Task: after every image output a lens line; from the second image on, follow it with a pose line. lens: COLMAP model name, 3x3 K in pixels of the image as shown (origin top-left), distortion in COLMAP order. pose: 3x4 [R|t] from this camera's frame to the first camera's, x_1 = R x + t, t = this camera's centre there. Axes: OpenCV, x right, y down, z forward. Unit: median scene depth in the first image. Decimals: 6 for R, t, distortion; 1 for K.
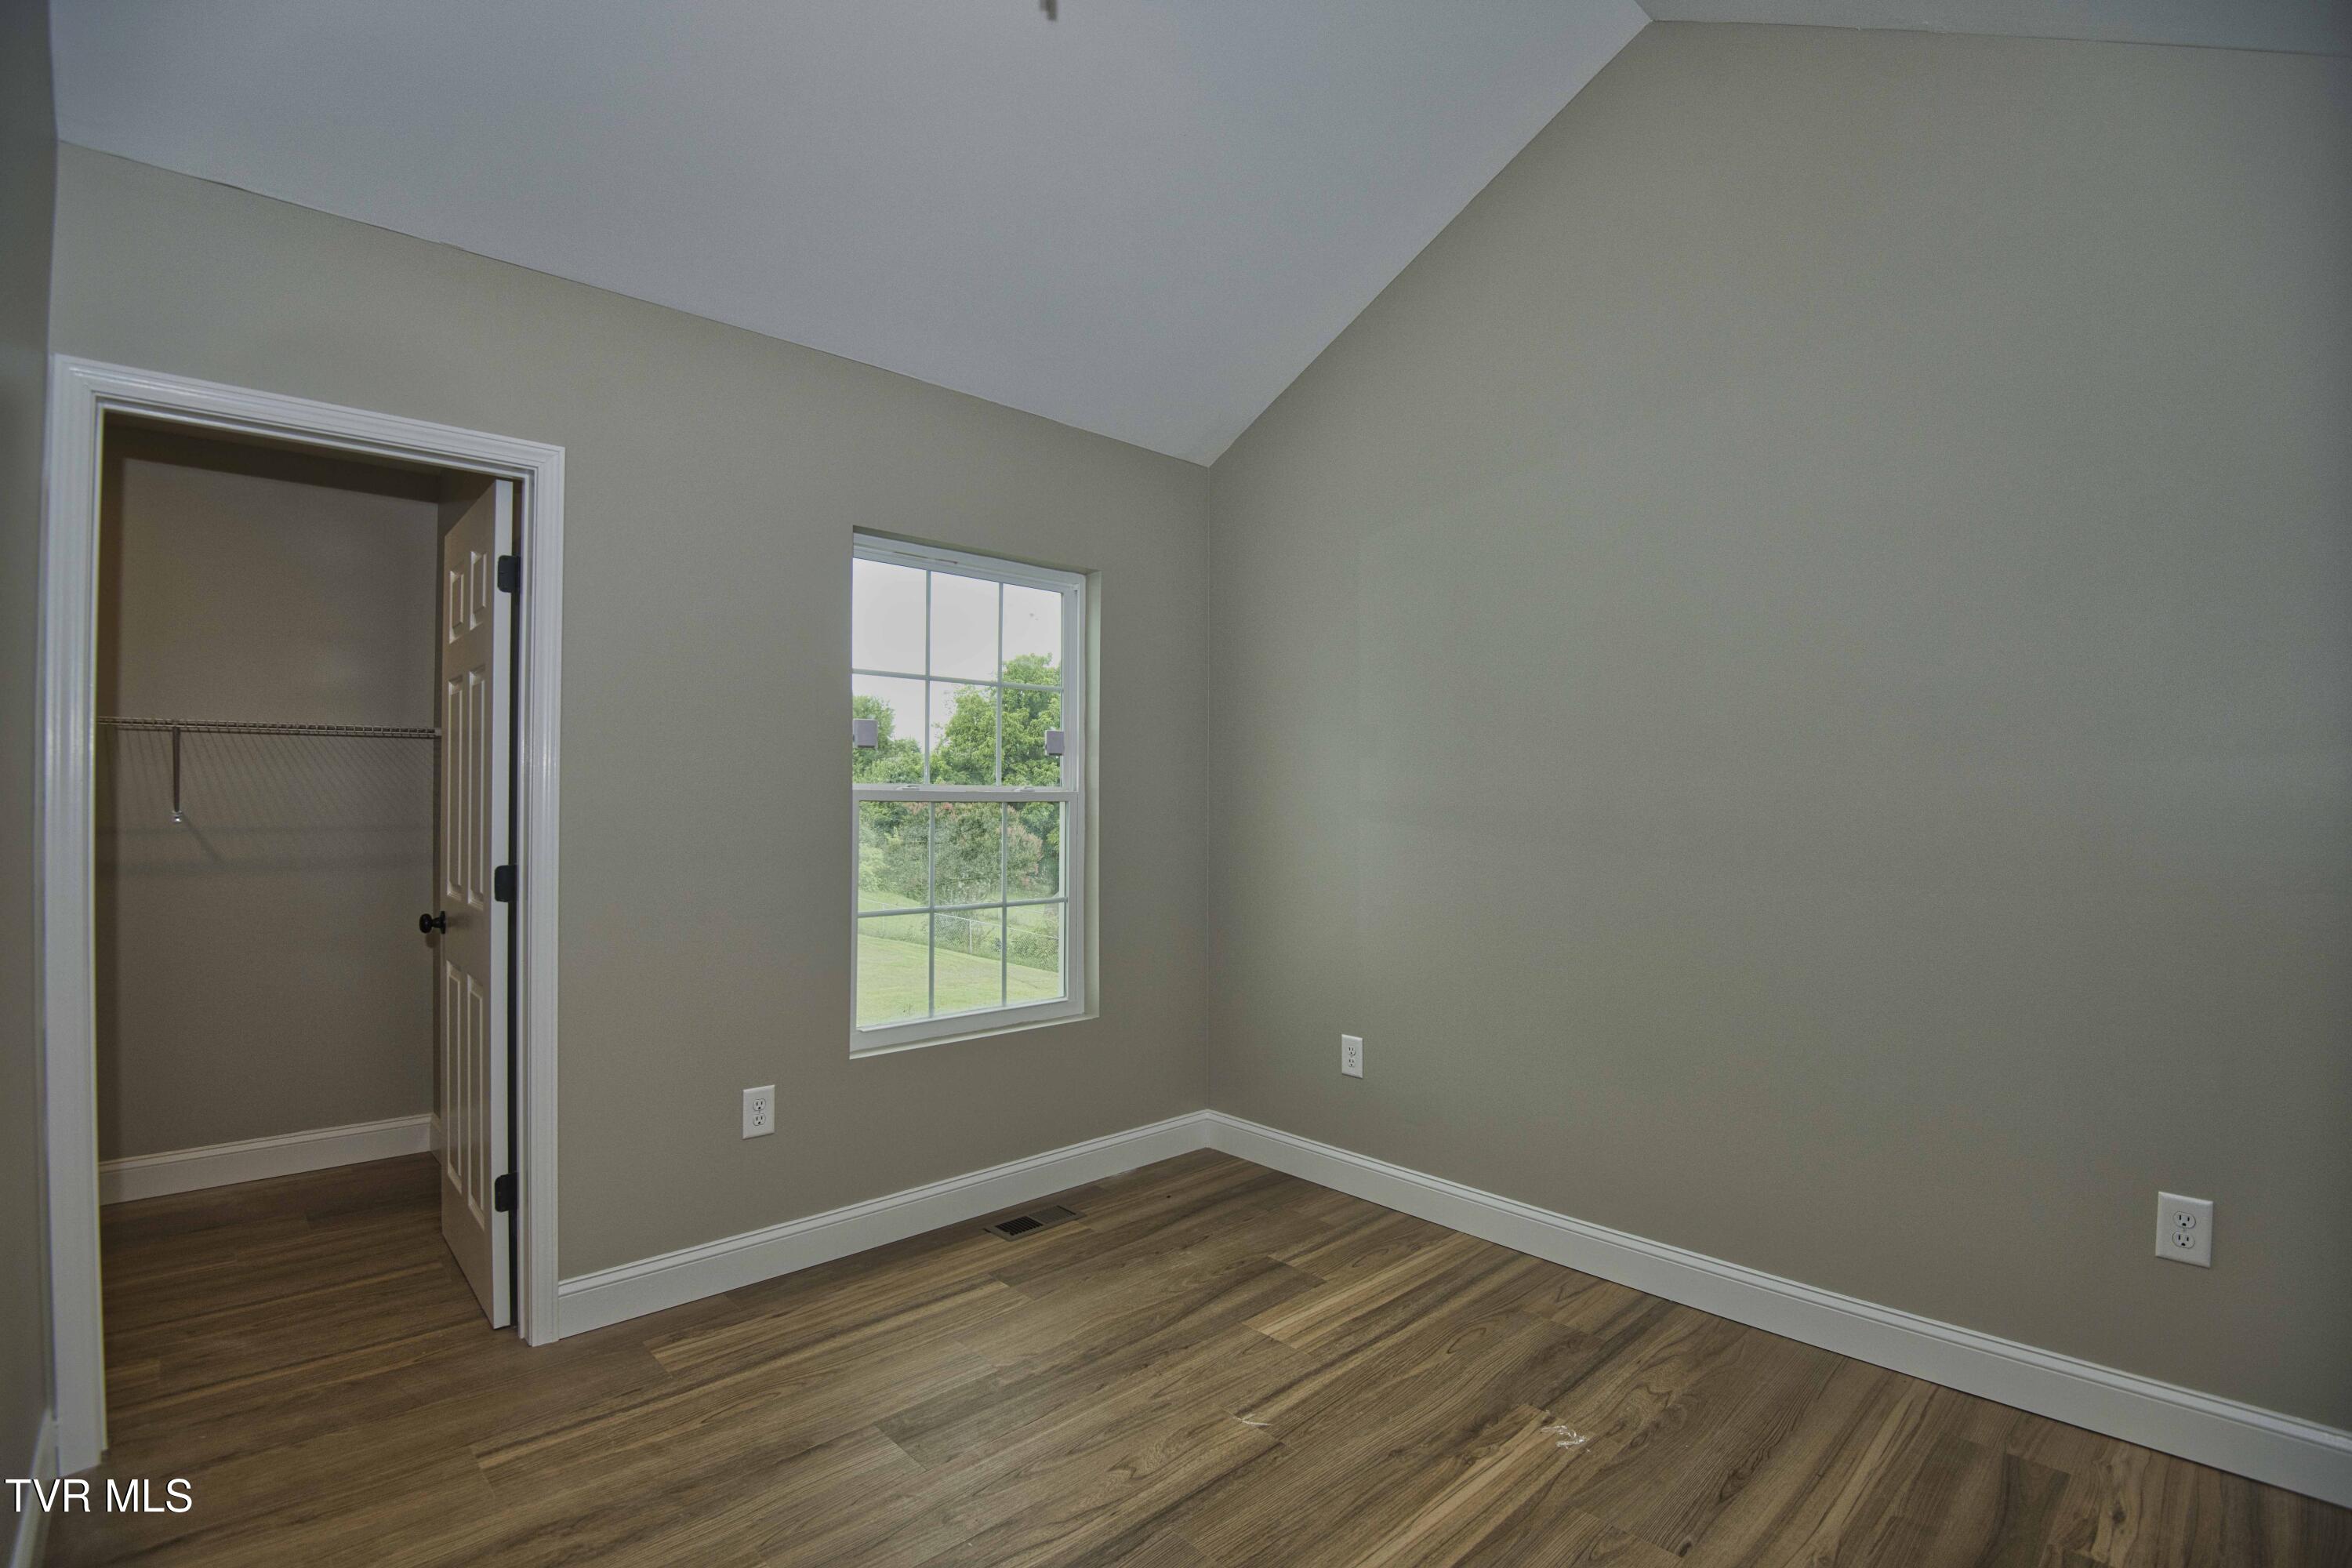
lens RADIAL K [[1070.7, 0, 1142.8], [0, 1070.7, 793.1], [0, 0, 1]] dist [-0.001055, -0.000192]
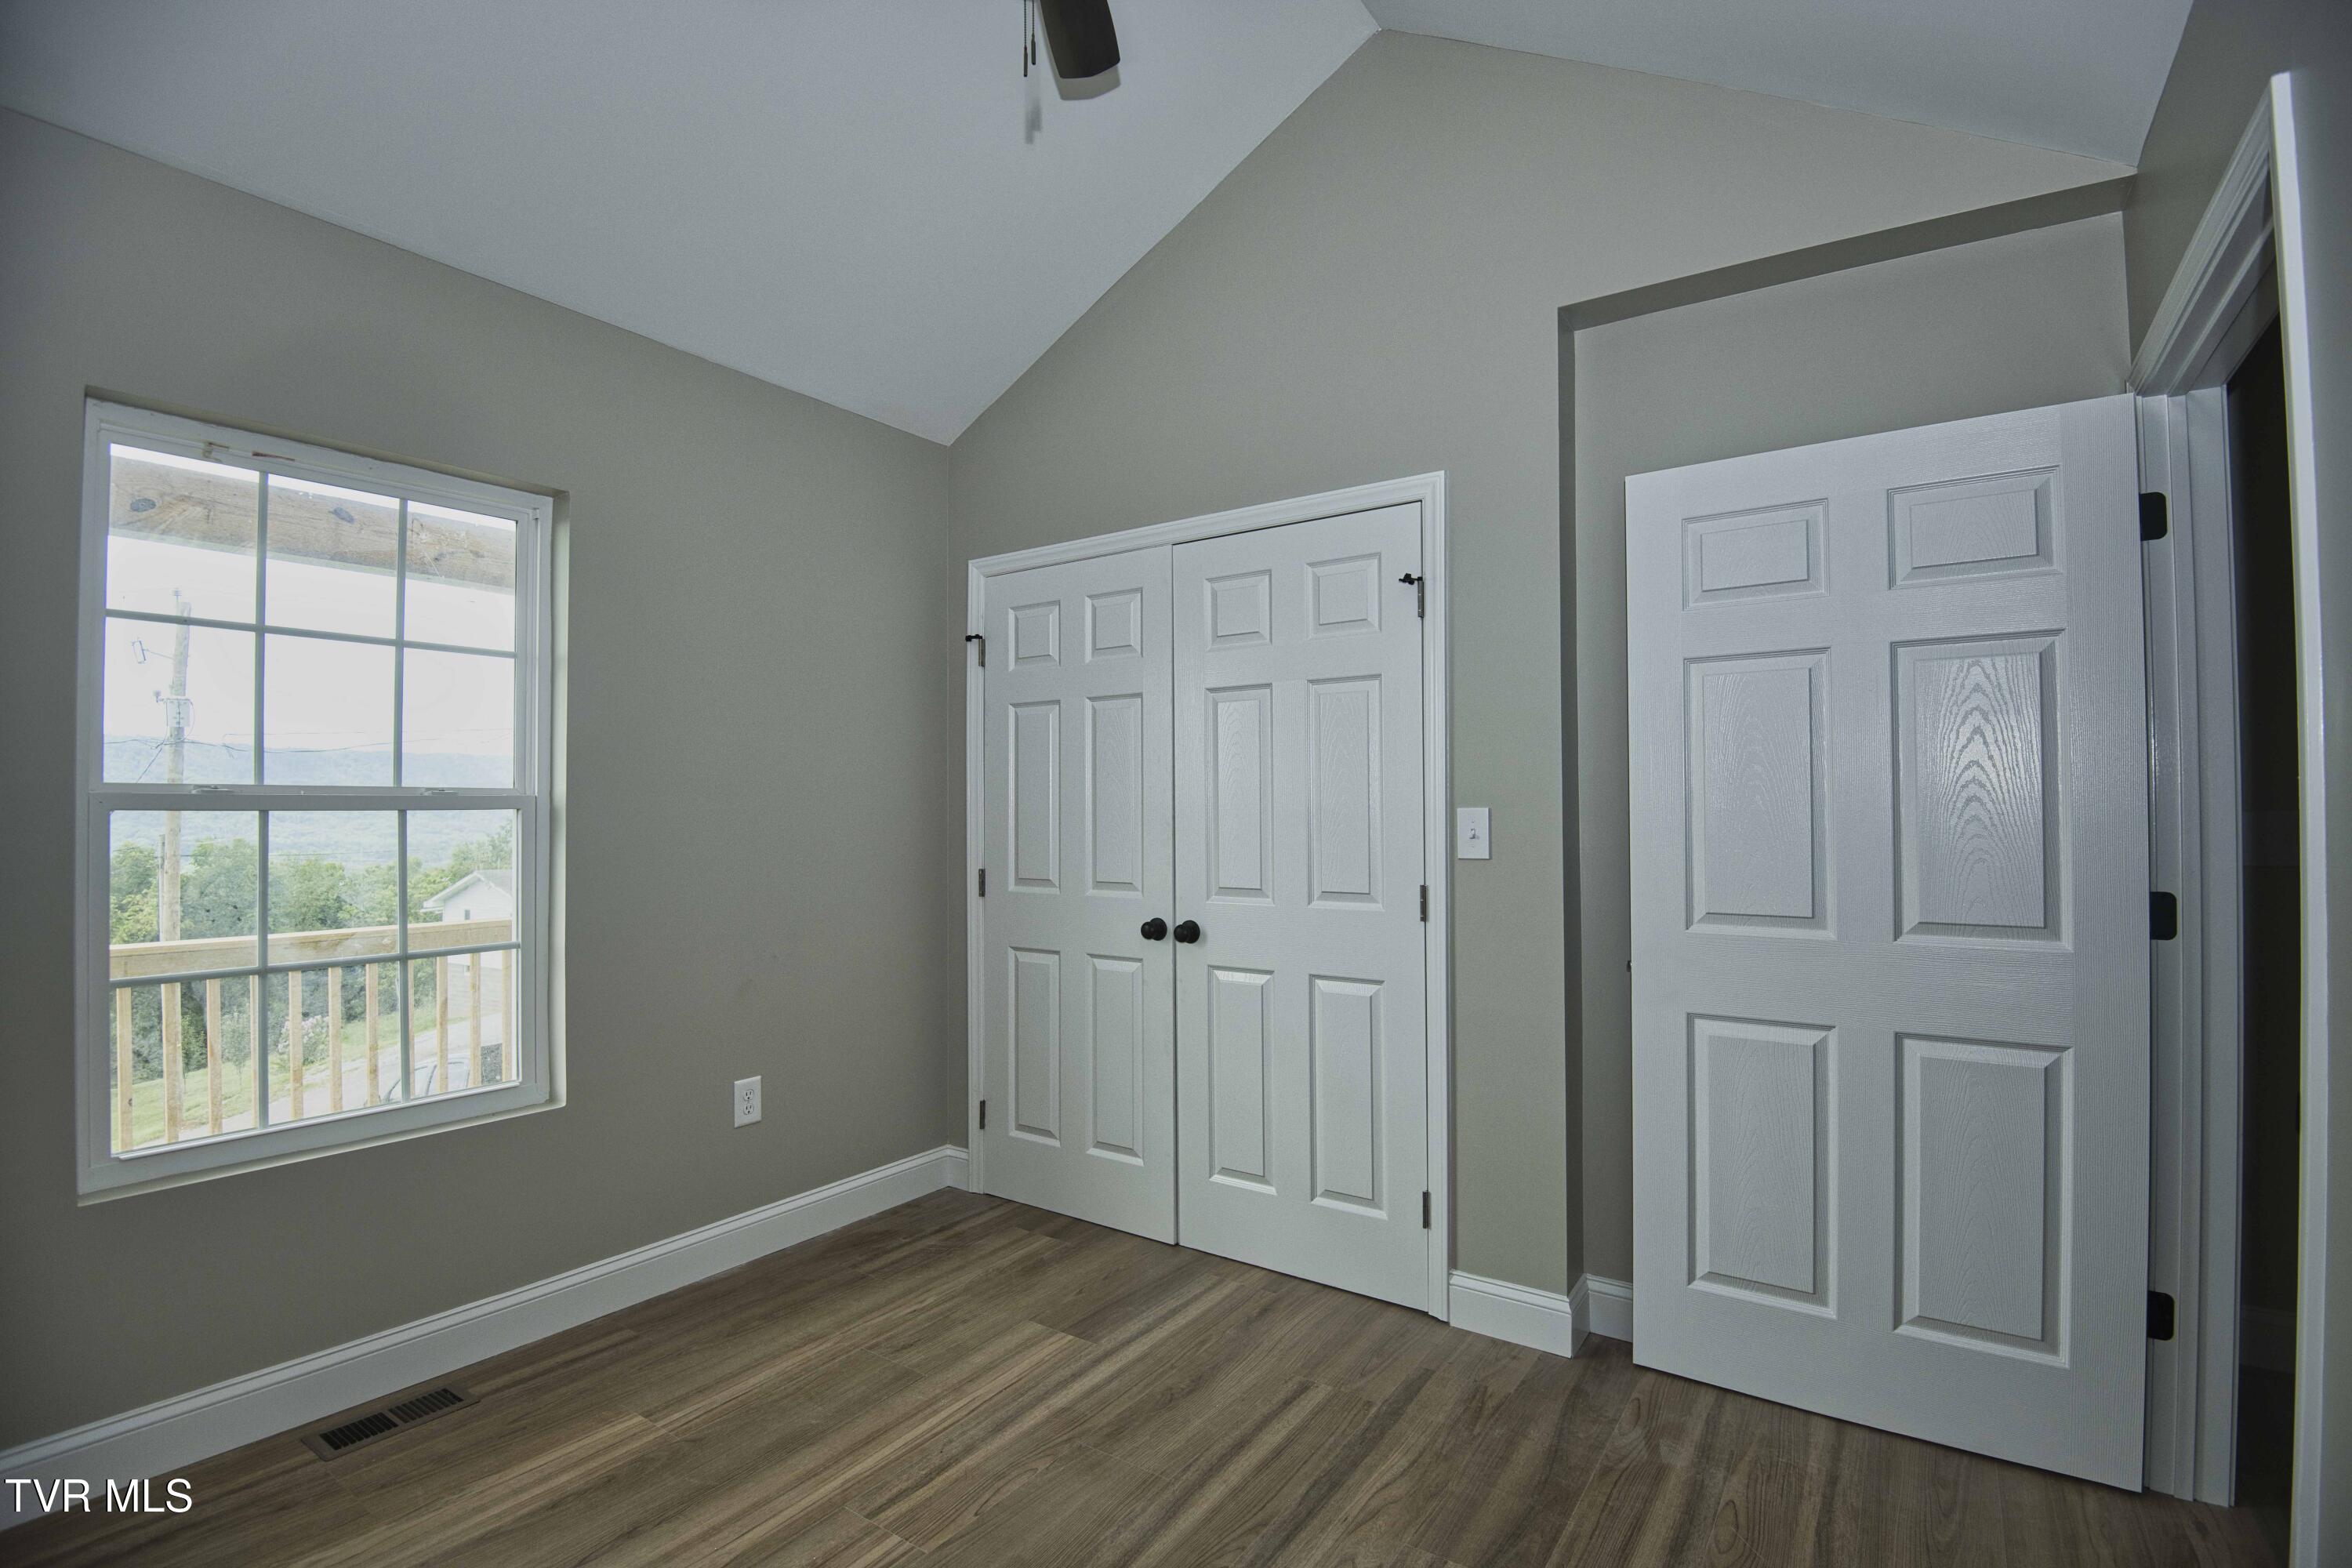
lens RADIAL K [[1117.2, 0, 1176.0], [0, 1117.2, 784.0], [0, 0, 1]] dist [-0.031991, -0.000130]
pose [[0.973211, -0.003126, 0.229894, 0.208363], [0.006080, 0.999908, -0.012140, 0.003354], [-0.229835, 0.013212, 0.973140, 0.194297]]
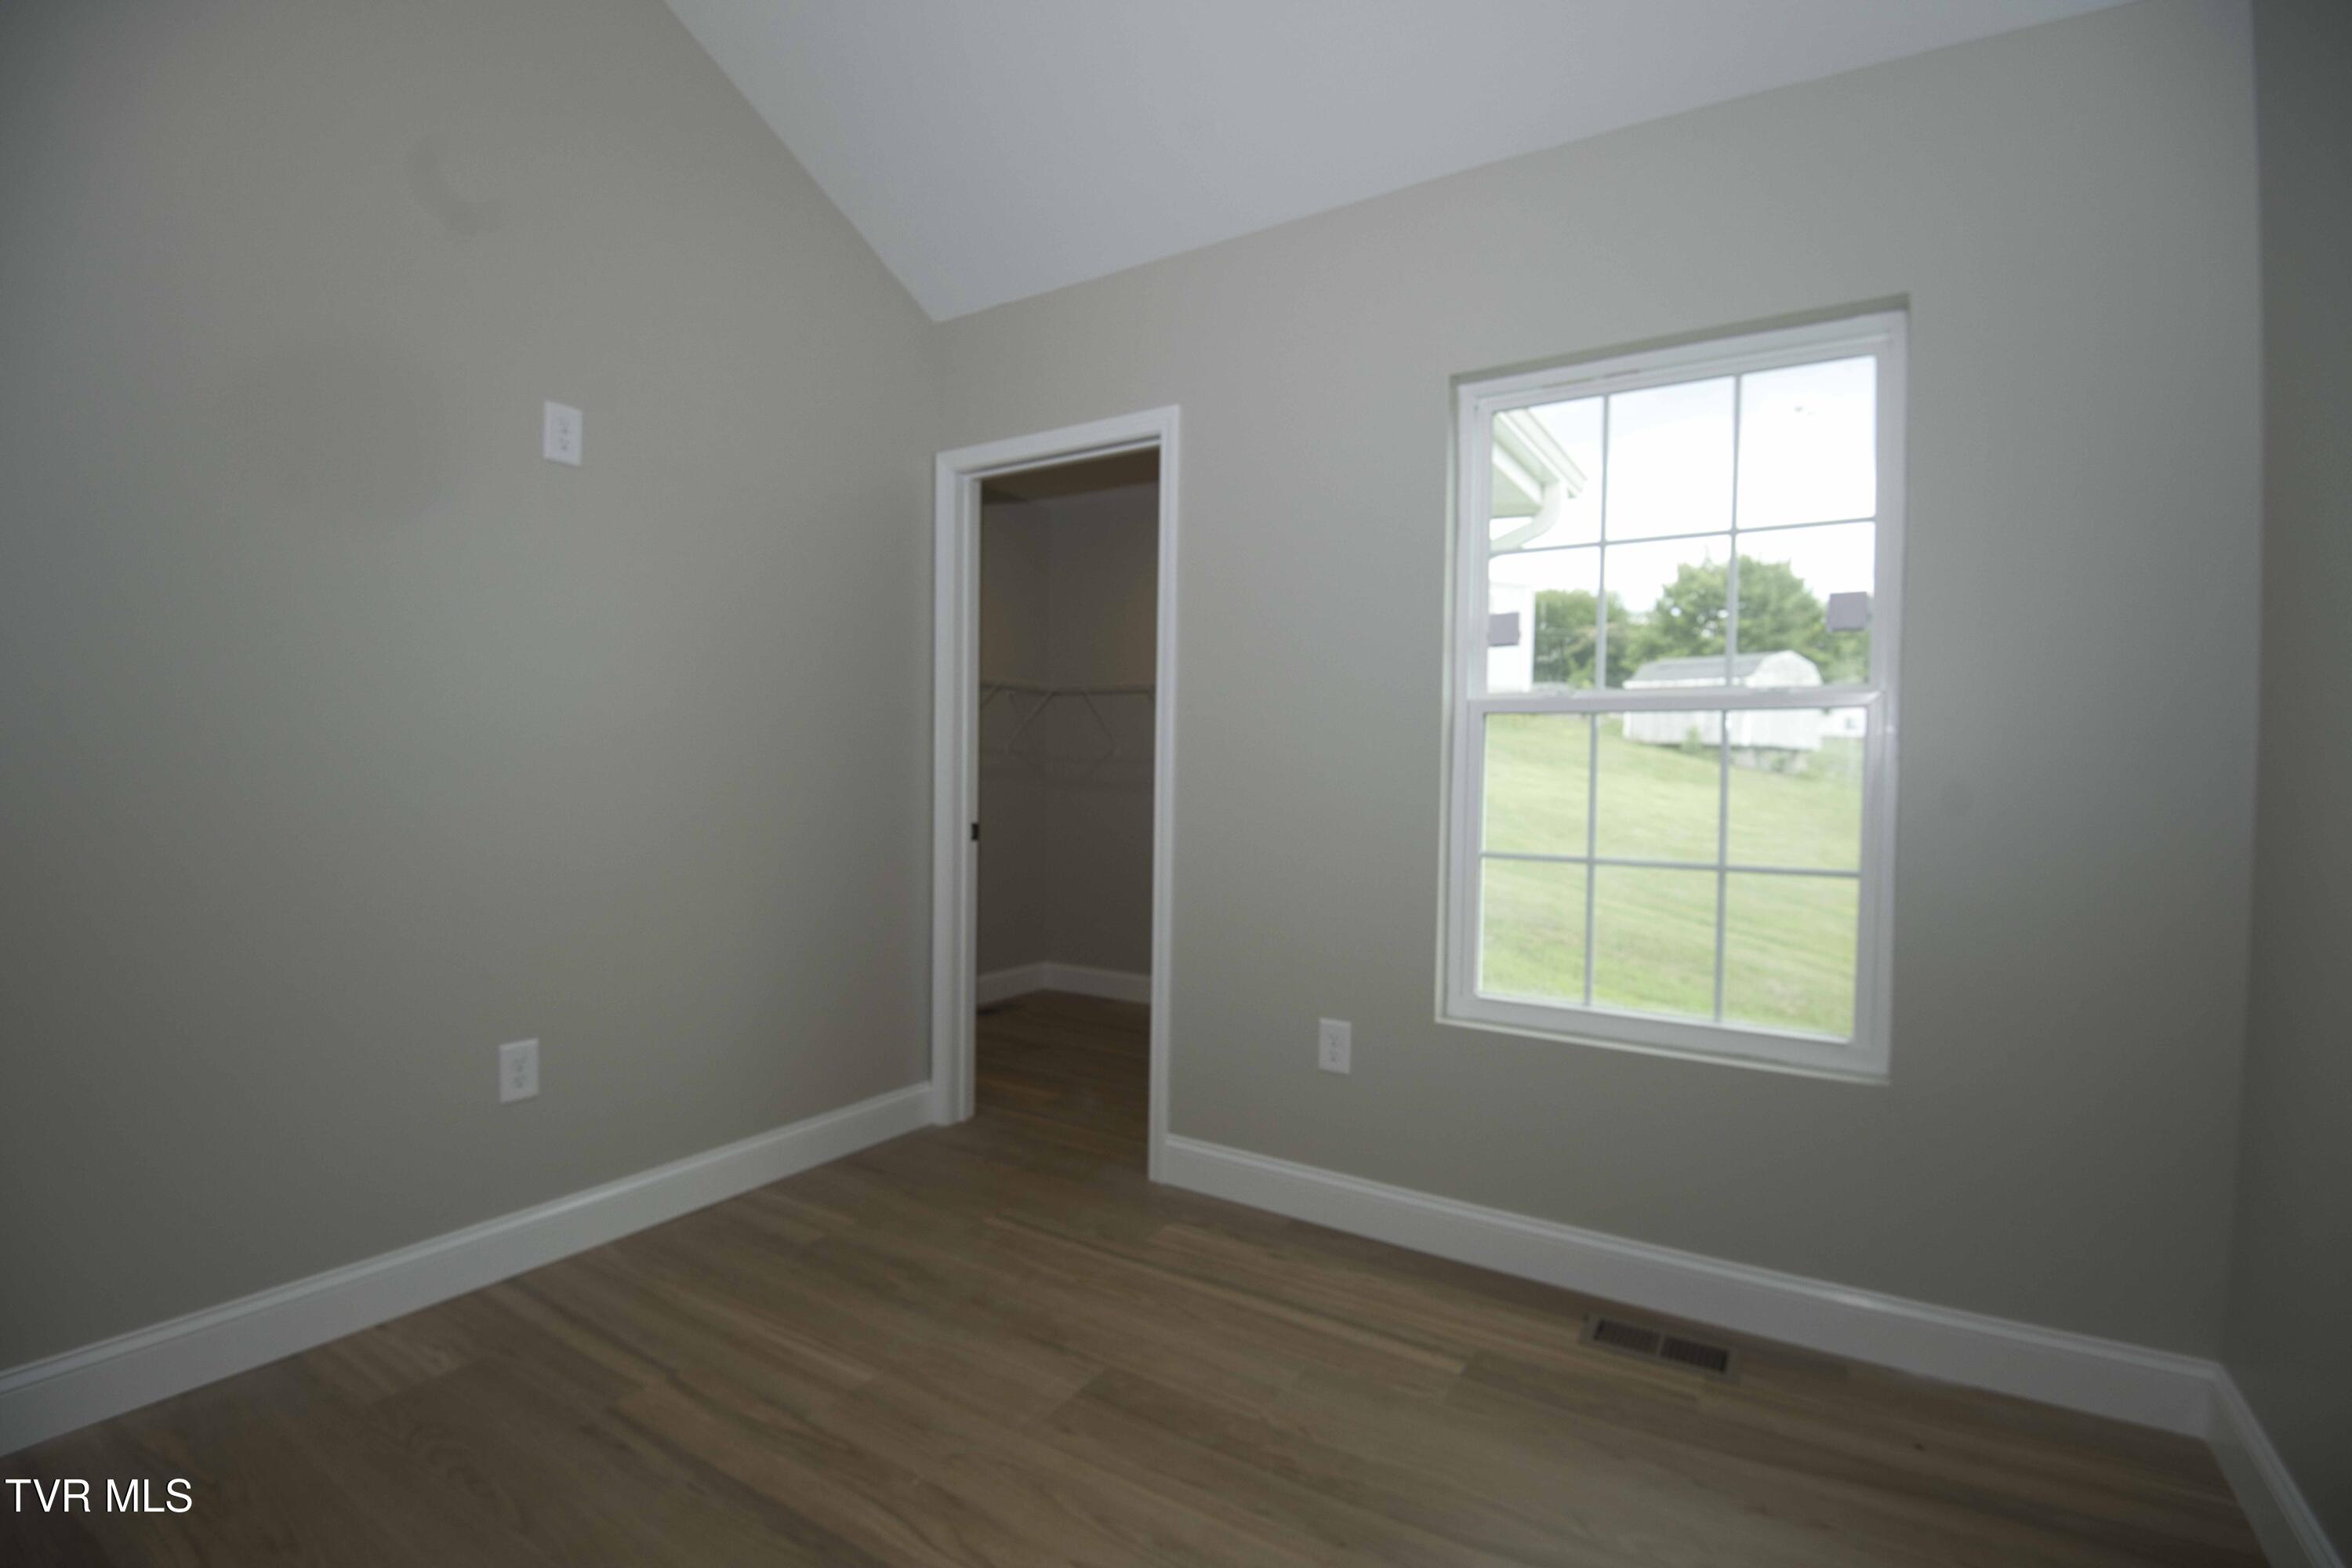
lens RADIAL K [[1075.7, 0, 1182.1], [0, 1075.7, 770.3], [0, 0, 1]] dist [-0.000970, -0.000186]
pose [[0.291253, 0.007582, -0.956616, 0.426691], [-0.003632, 0.999970, 0.006820, 0.043926], [0.956639, 0.001488, 0.291271, 0.514834]]
